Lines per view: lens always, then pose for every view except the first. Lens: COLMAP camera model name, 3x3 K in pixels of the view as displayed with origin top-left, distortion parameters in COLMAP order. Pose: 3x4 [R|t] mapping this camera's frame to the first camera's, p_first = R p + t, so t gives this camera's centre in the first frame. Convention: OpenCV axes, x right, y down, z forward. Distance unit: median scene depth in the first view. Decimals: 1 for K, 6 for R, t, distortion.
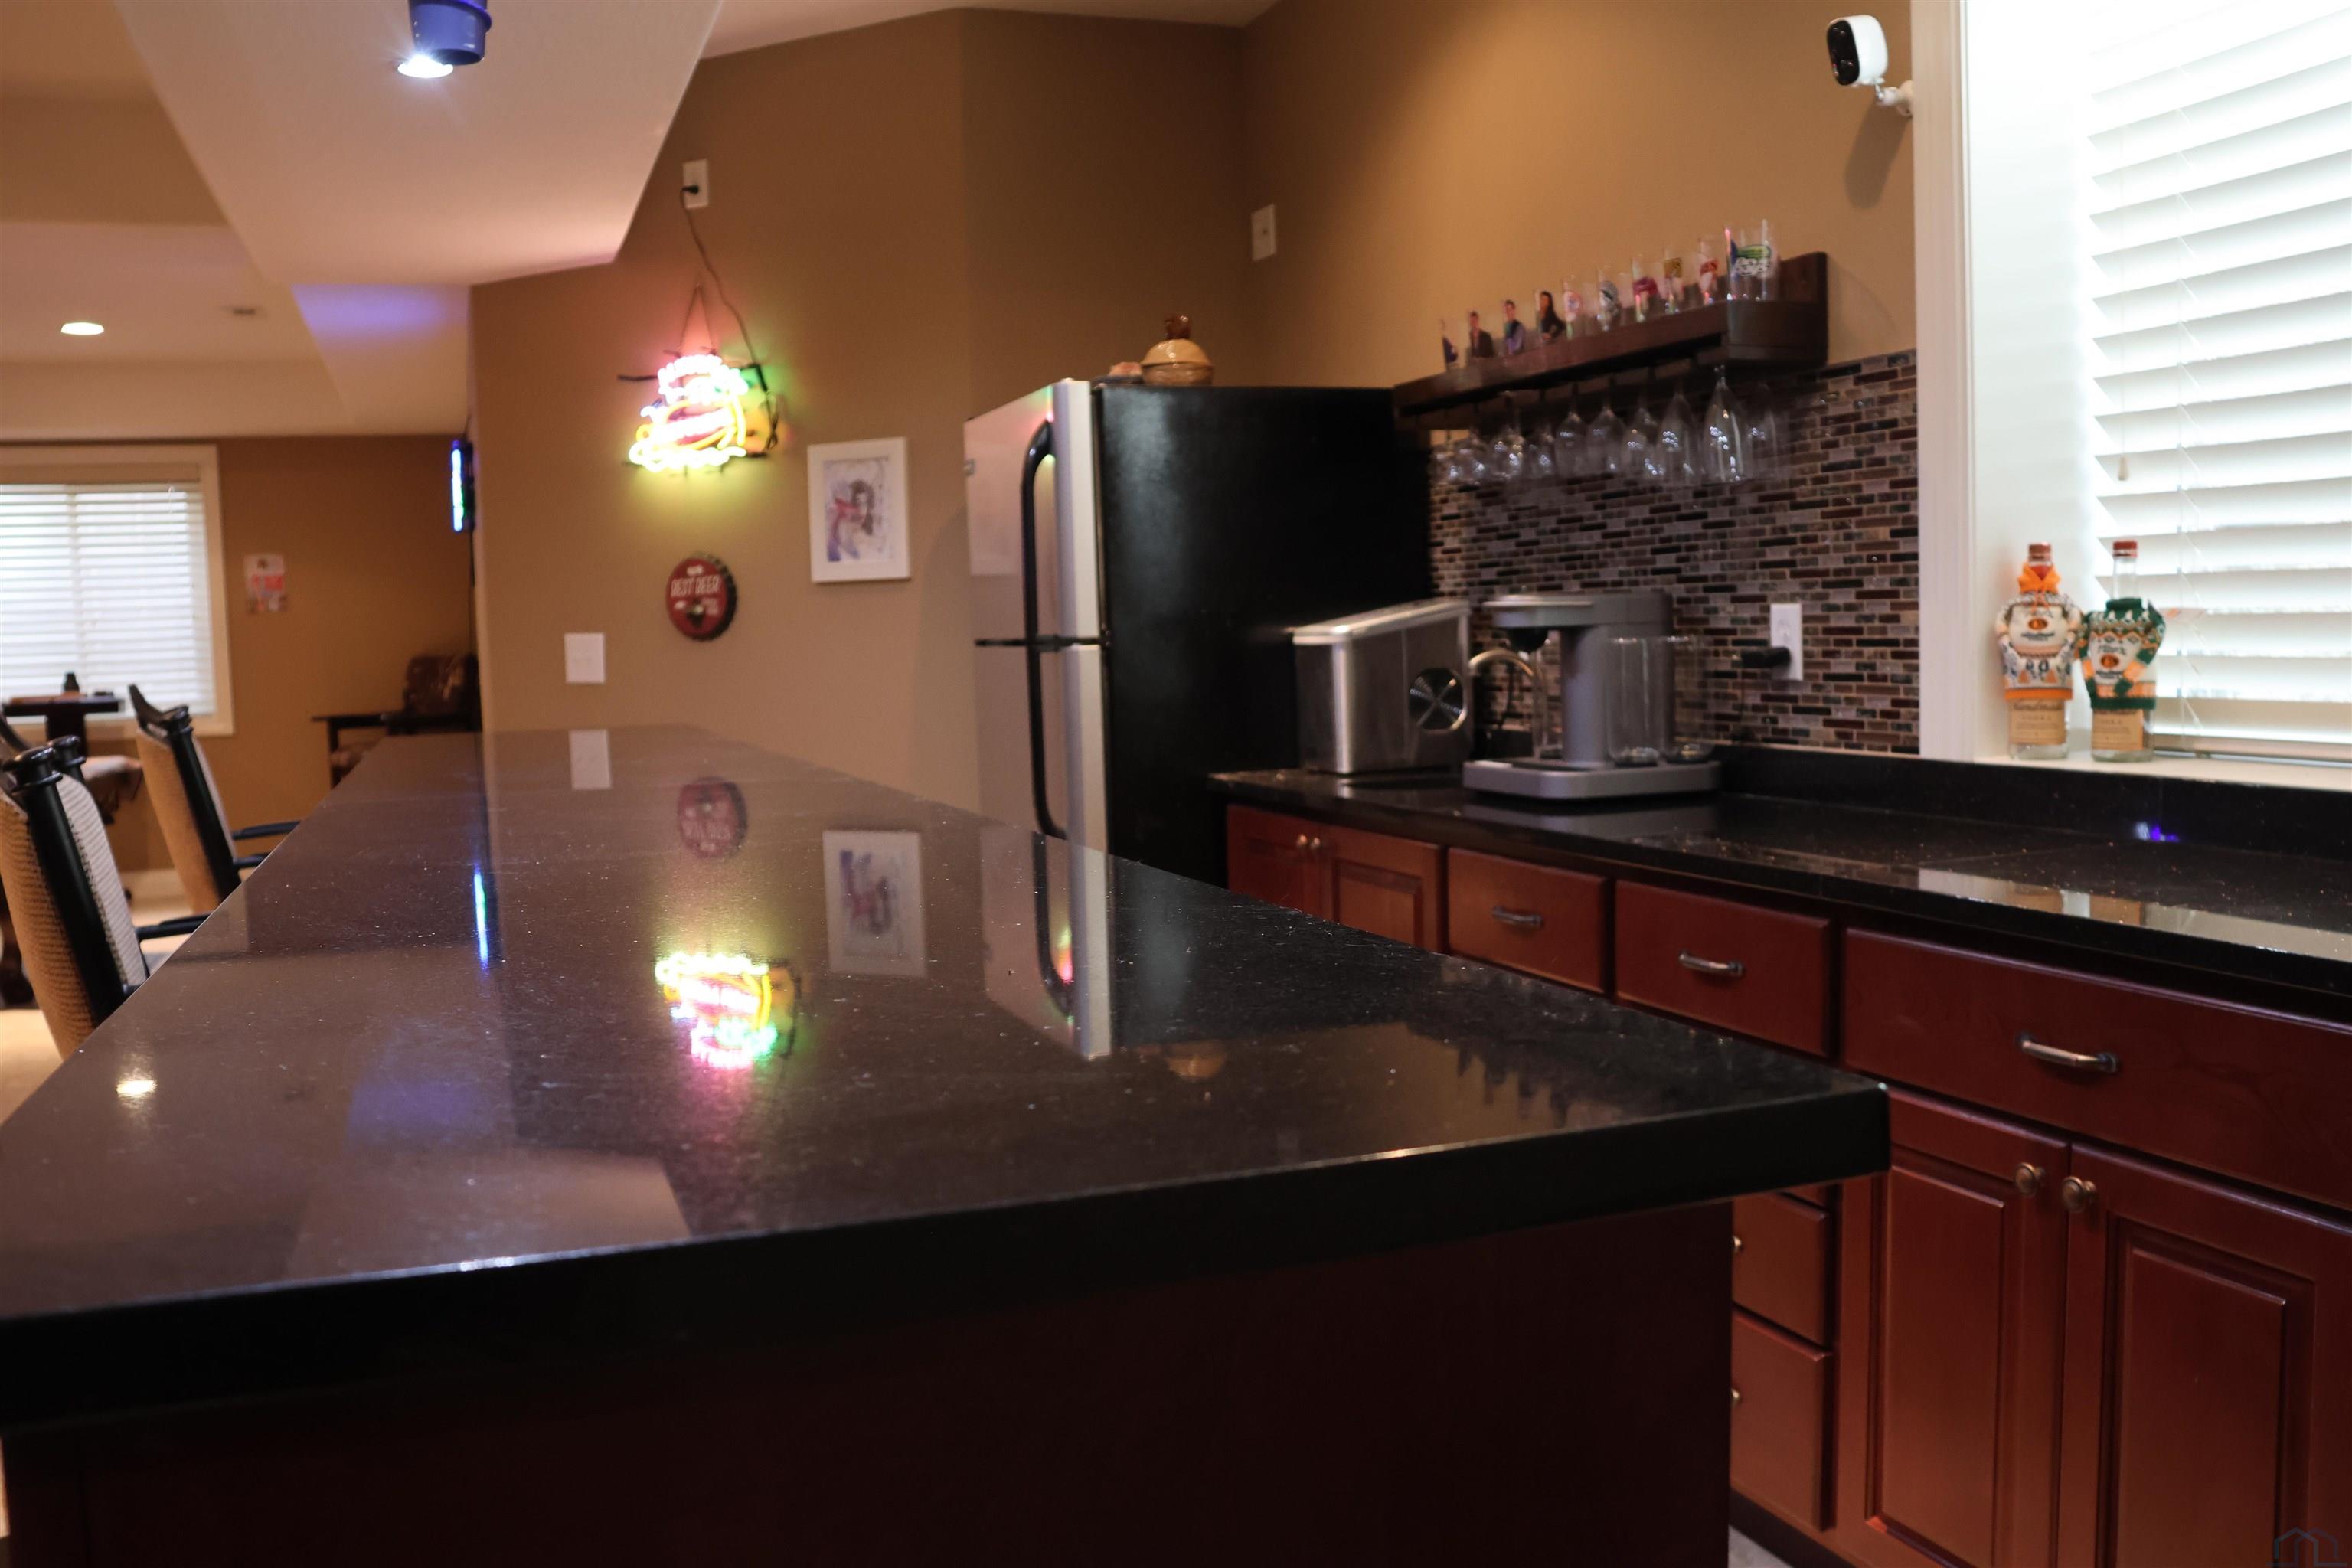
lens RADIAL K [[1985.6, 0, 1153.7], [0, 1985.6, 820.6], [0, 0, 1]] dist [-0.140287, 0.100354]
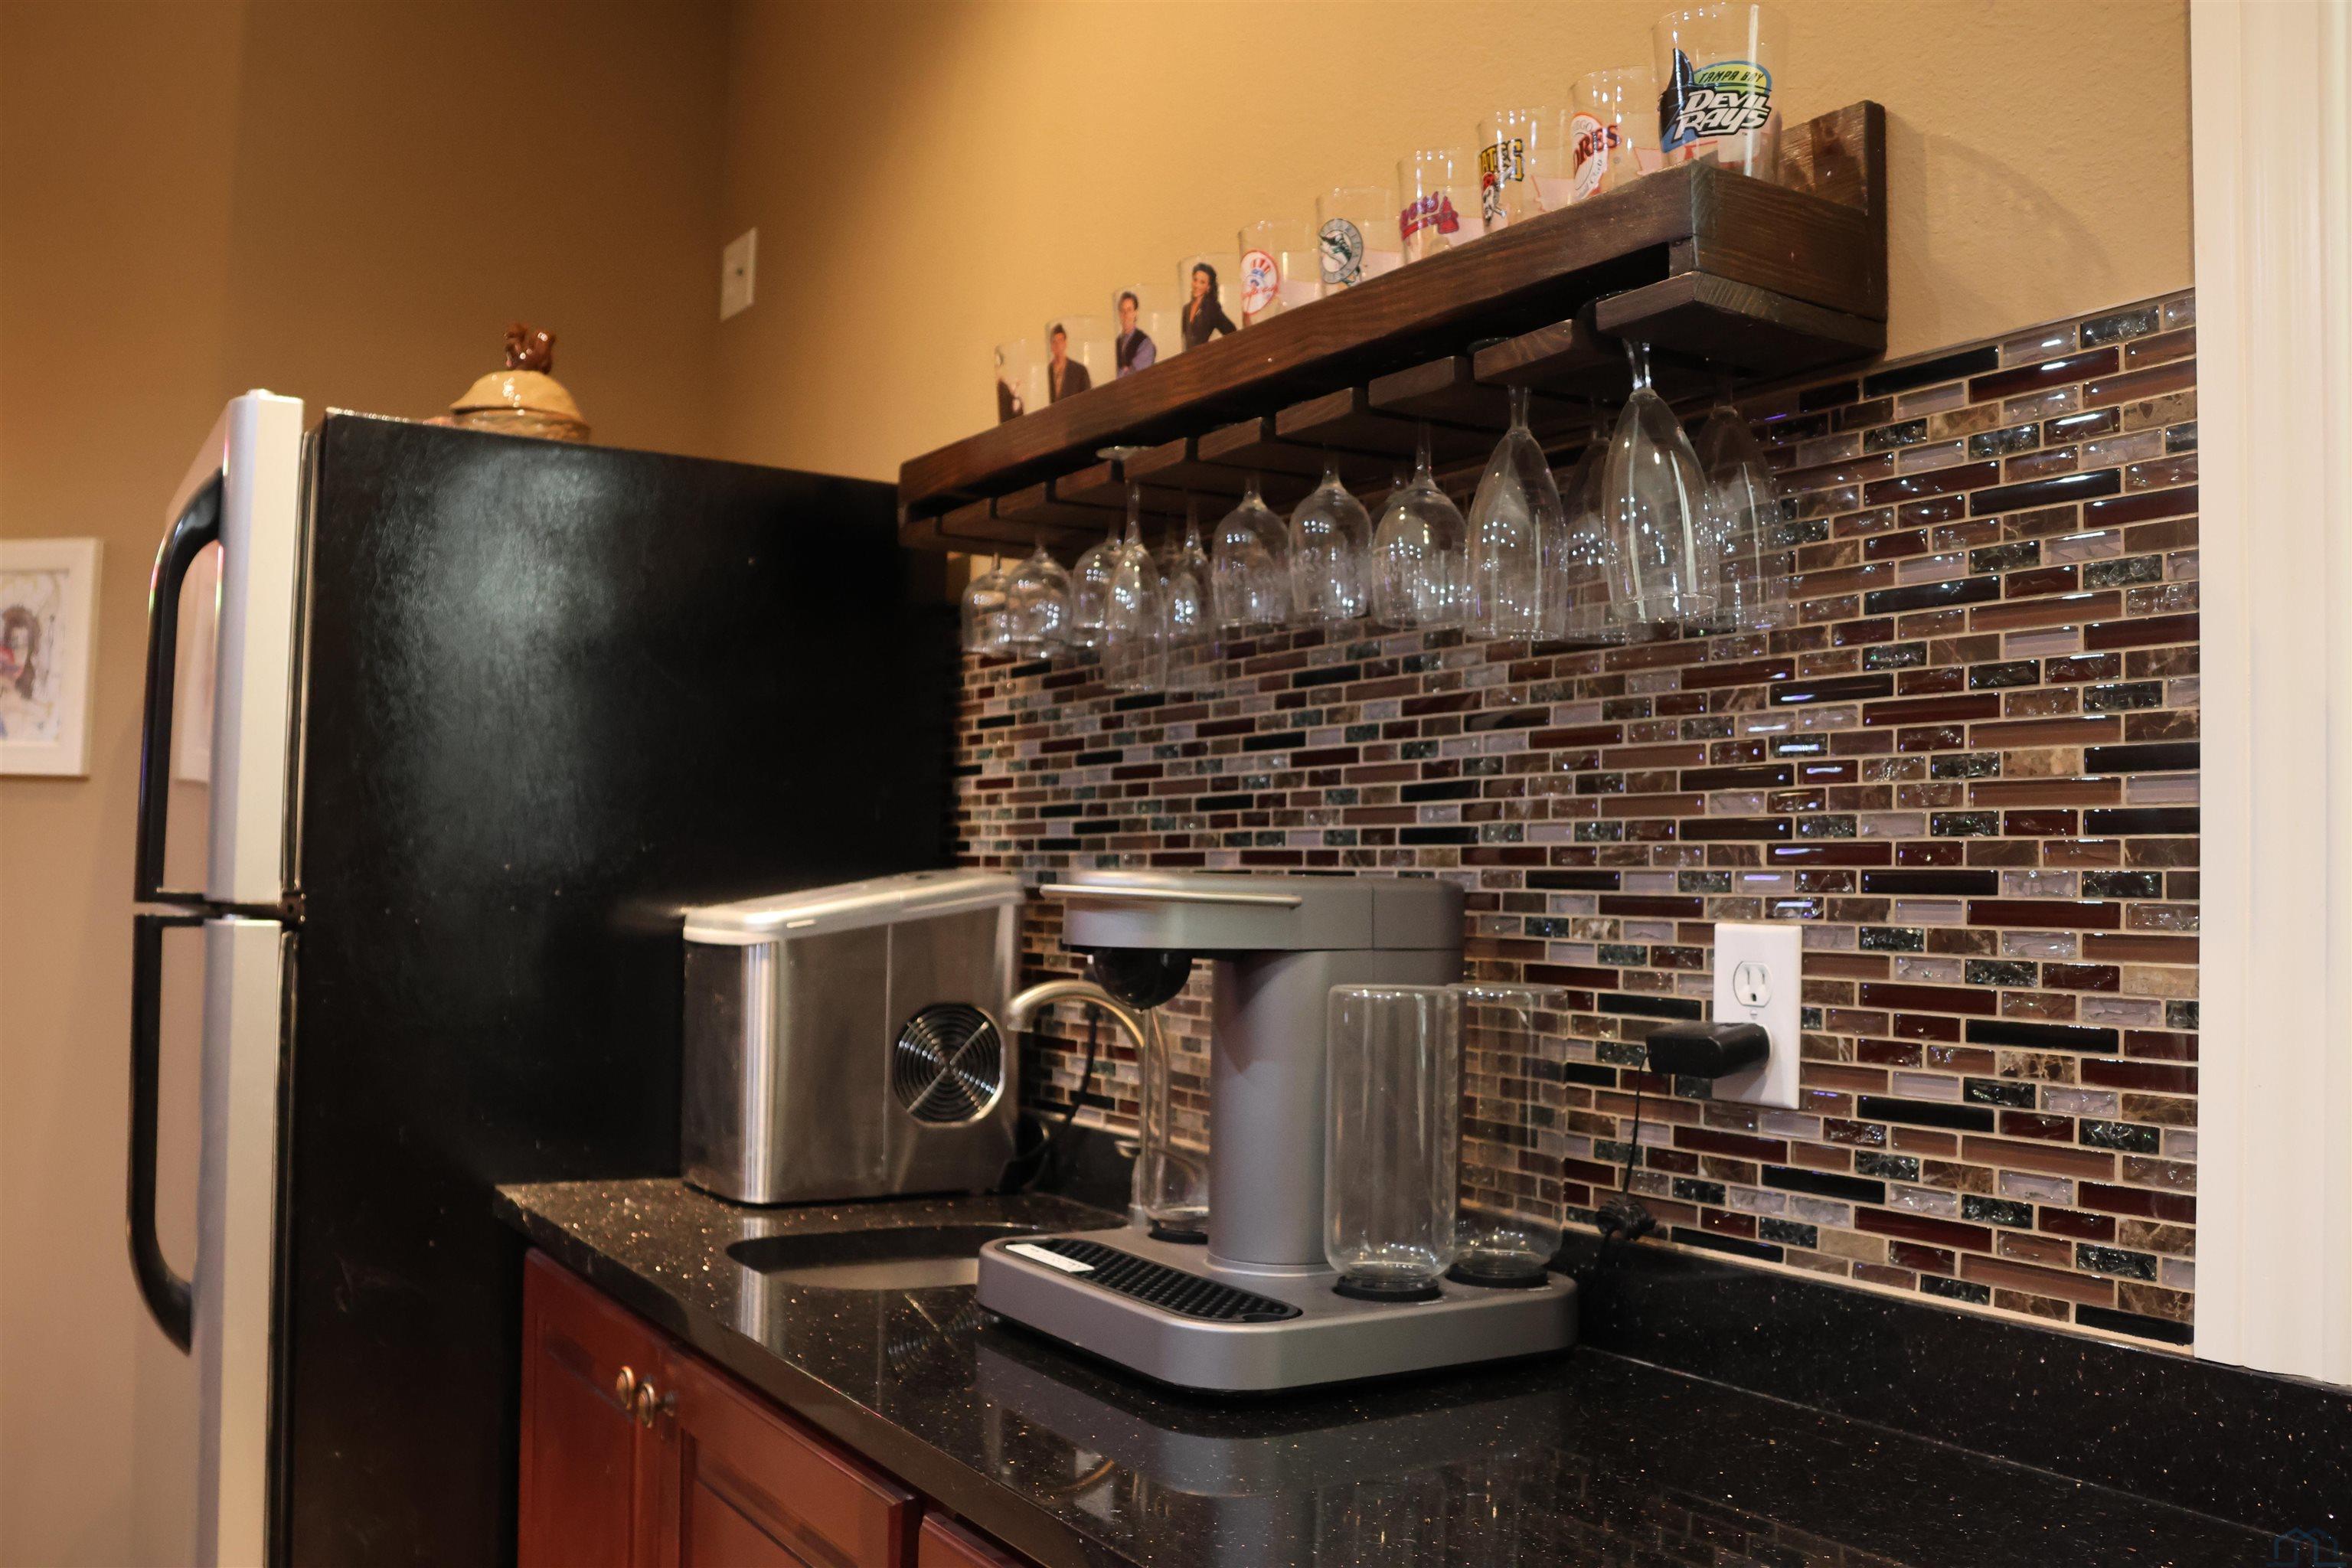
lens RADIAL K [[1985.6, 0, 1173.1], [0, 1985.6, 783.1], [0, 0, 1]] dist [-0.140287, 0.100354]
pose [[0.973209, 0.069099, 0.219294, 0.083094], [-0.034720, 0.987002, -0.156914, -0.055029], [-0.227286, 0.145096, 0.962958, 0.485998]]
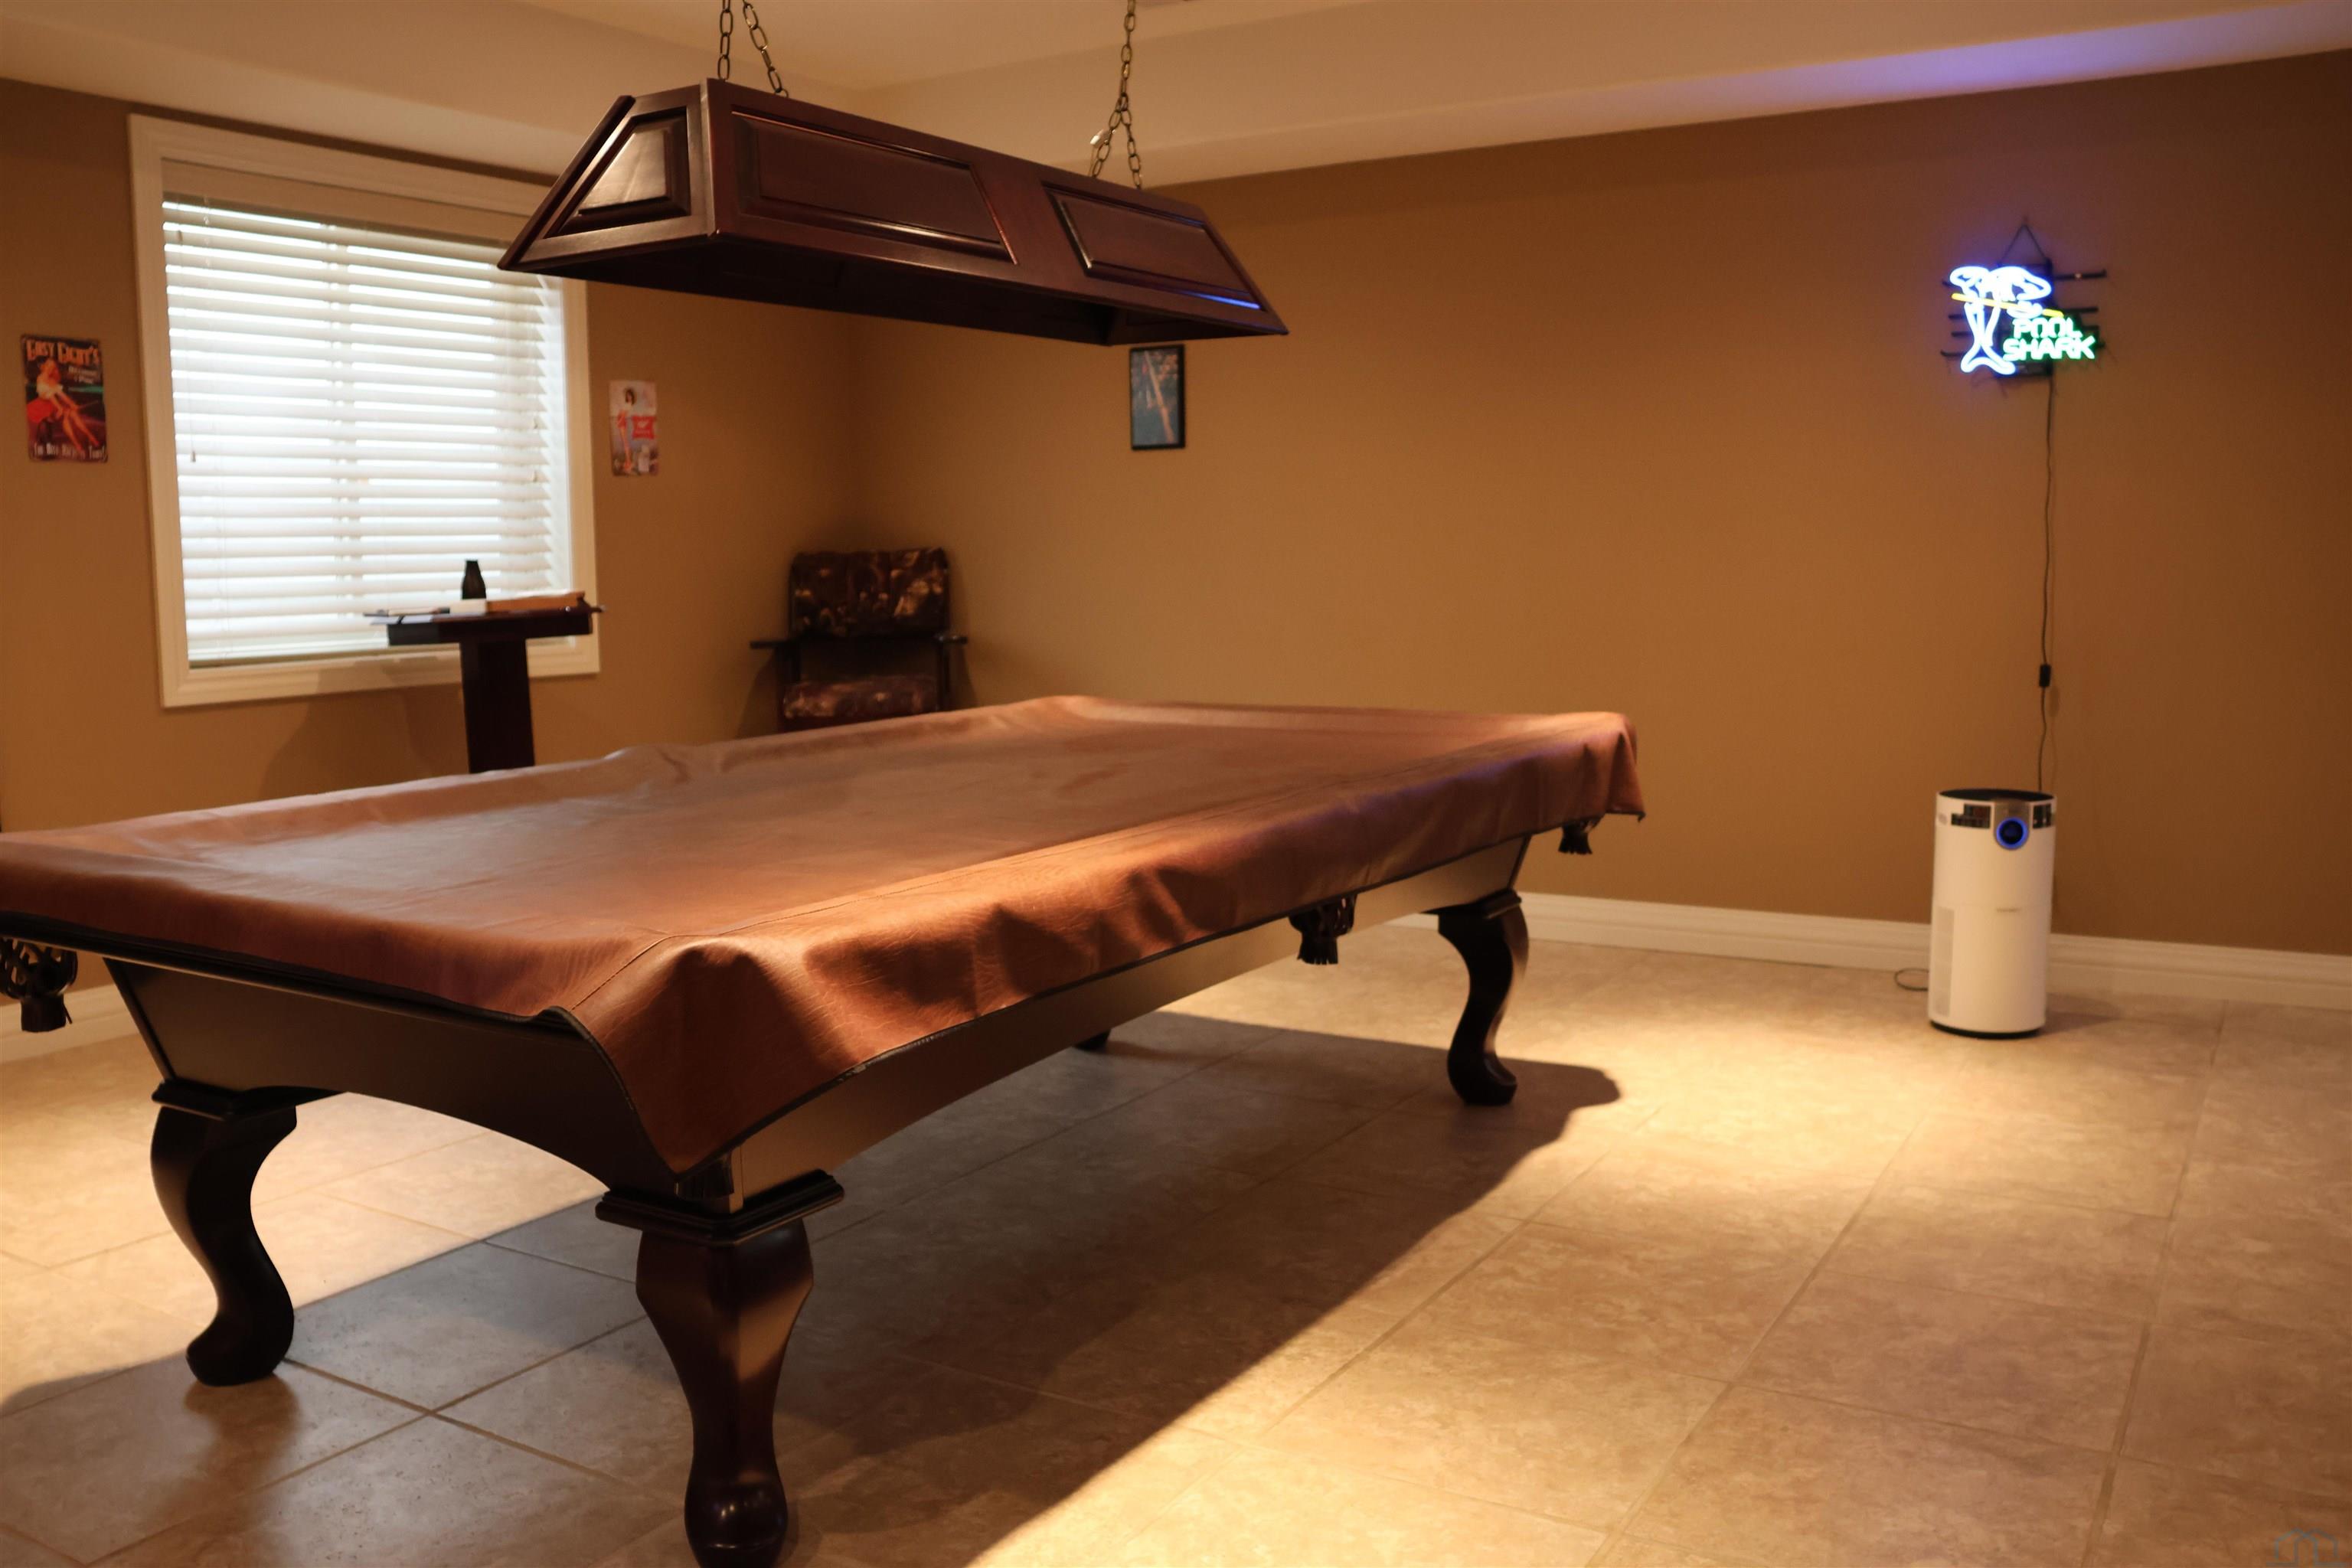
lens RADIAL K [[1985.6, 0, 1156.0], [0, 1985.6, 772.1], [0, 0, 1]] dist [-0.140287, 0.100354]
pose [[0.781823, -0.049743, 0.621513, -1.995546], [0.049825, 0.998609, 0.017247, -0.041303], [-0.621507, 0.017483, 0.783214, 1.121054]]
